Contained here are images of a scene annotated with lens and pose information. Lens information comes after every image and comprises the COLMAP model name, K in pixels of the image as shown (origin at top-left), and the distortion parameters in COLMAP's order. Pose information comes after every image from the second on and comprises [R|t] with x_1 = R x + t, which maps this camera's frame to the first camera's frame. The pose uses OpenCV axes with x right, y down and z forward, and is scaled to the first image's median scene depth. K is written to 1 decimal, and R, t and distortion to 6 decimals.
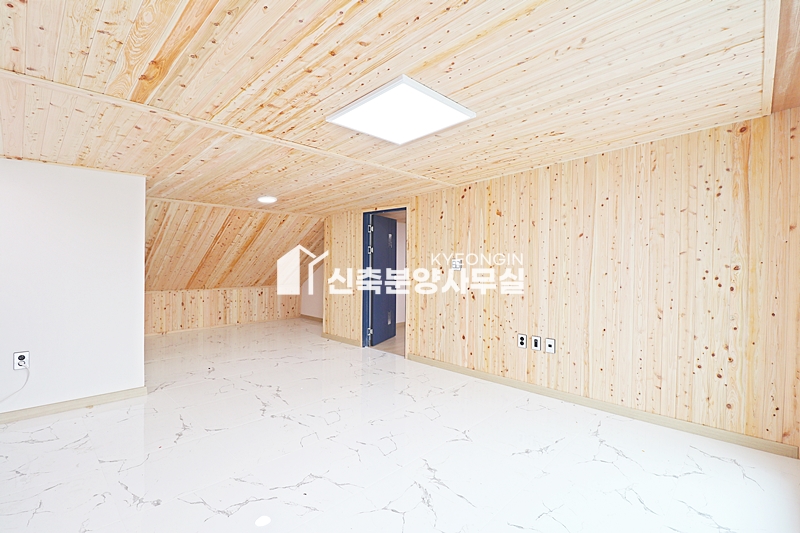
lens RADIAL K [[370.4, 0, 397.6], [0, 370.4, 263.1], [0, 0, 1]] dist [-0.019667, -0.002216]
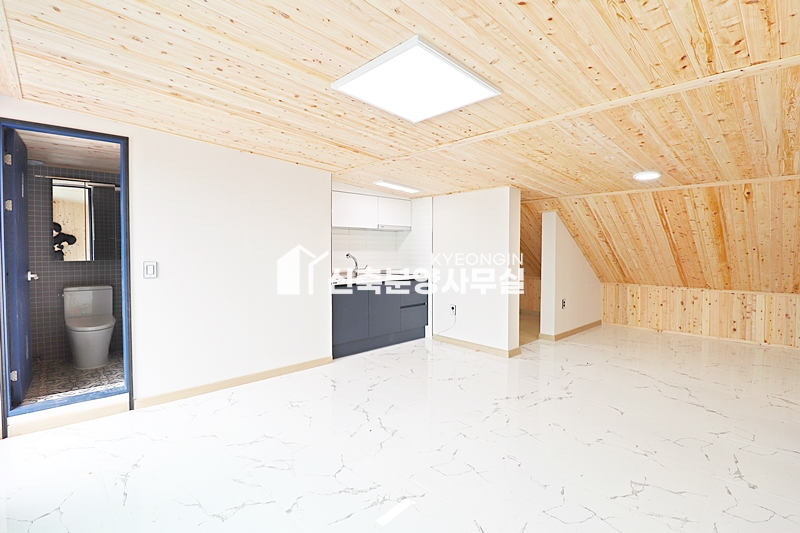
lens RADIAL K [[370.4, 0, 397.8], [0, 370.4, 264.6], [0, 0, 1]] dist [-0.019667, -0.002216]
pose [[-0.052169, 0.033584, -0.998073, 0.347337], [-0.013737, 0.999316, 0.034344, -0.002148], [0.998544, 0.015502, -0.051672, 0.388868]]
